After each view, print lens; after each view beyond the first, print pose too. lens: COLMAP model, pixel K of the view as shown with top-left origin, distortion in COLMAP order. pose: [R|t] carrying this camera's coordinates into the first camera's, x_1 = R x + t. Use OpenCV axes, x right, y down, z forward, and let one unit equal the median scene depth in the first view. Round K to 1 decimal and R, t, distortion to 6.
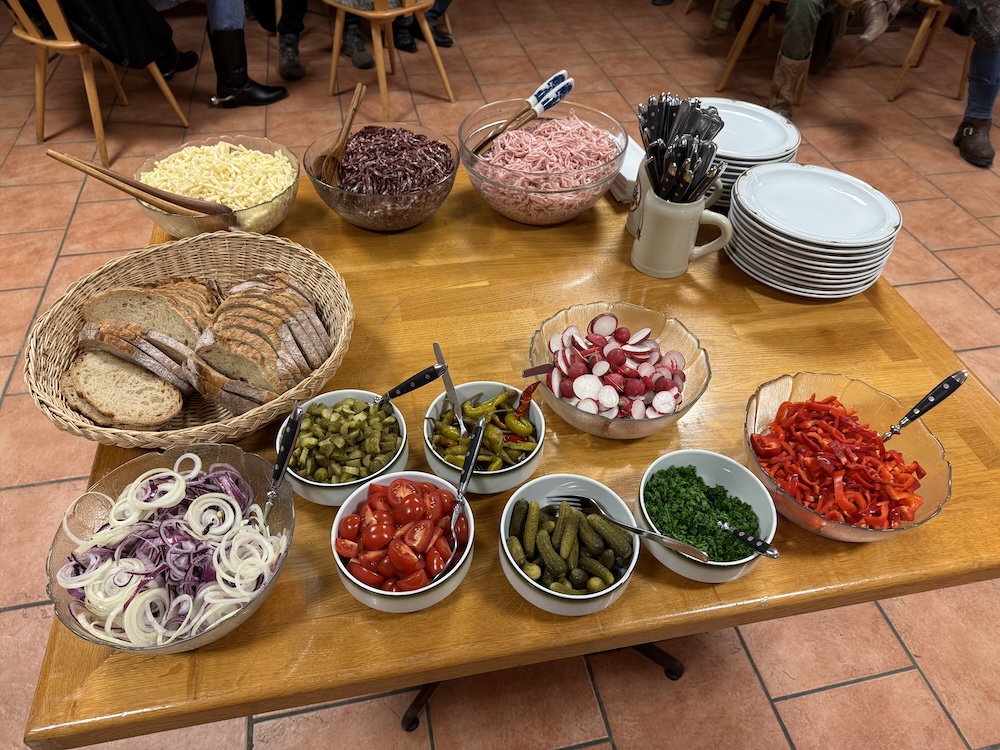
lens RADIAL K [[713.7, 0, 503.9], [0, 713.7, 392.0], [0, 0, 1]] dist [0.058155, -0.066959]
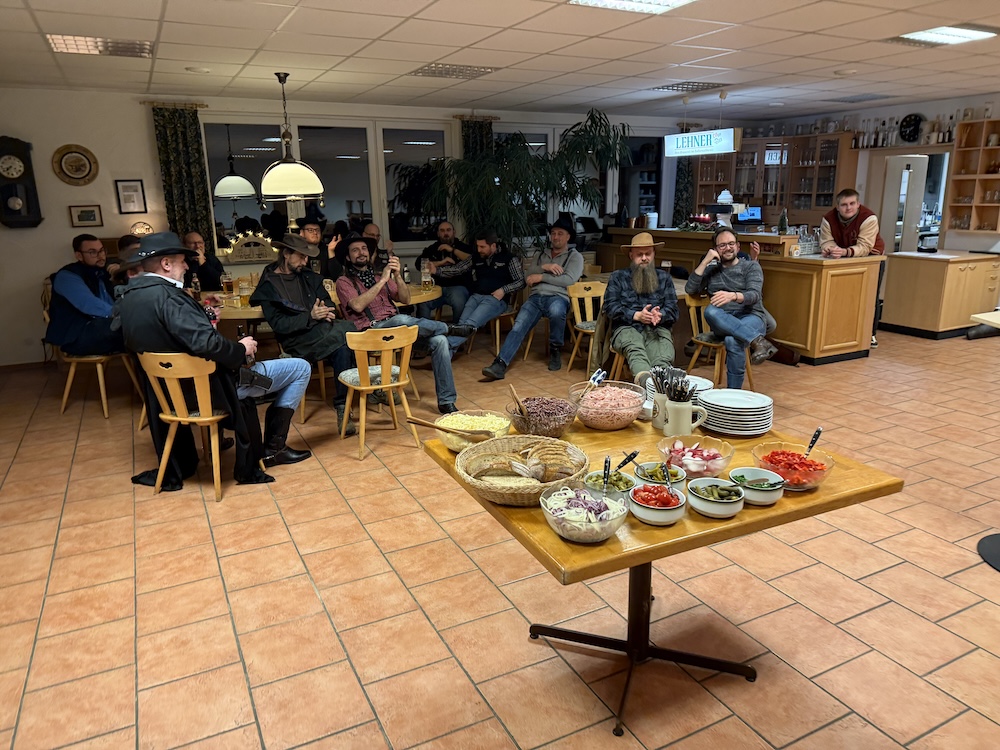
lens RADIAL K [[713.7, 0, 506.1], [0, 713.7, 371.3], [0, 0, 1]] dist [0.058155, -0.066959]
pose [[0.963568, -0.102391, 0.247088, -0.739102], [0.215994, 0.842742, -0.493085, 0.569273], [-0.157744, 0.528491, 0.834155, -0.755185]]
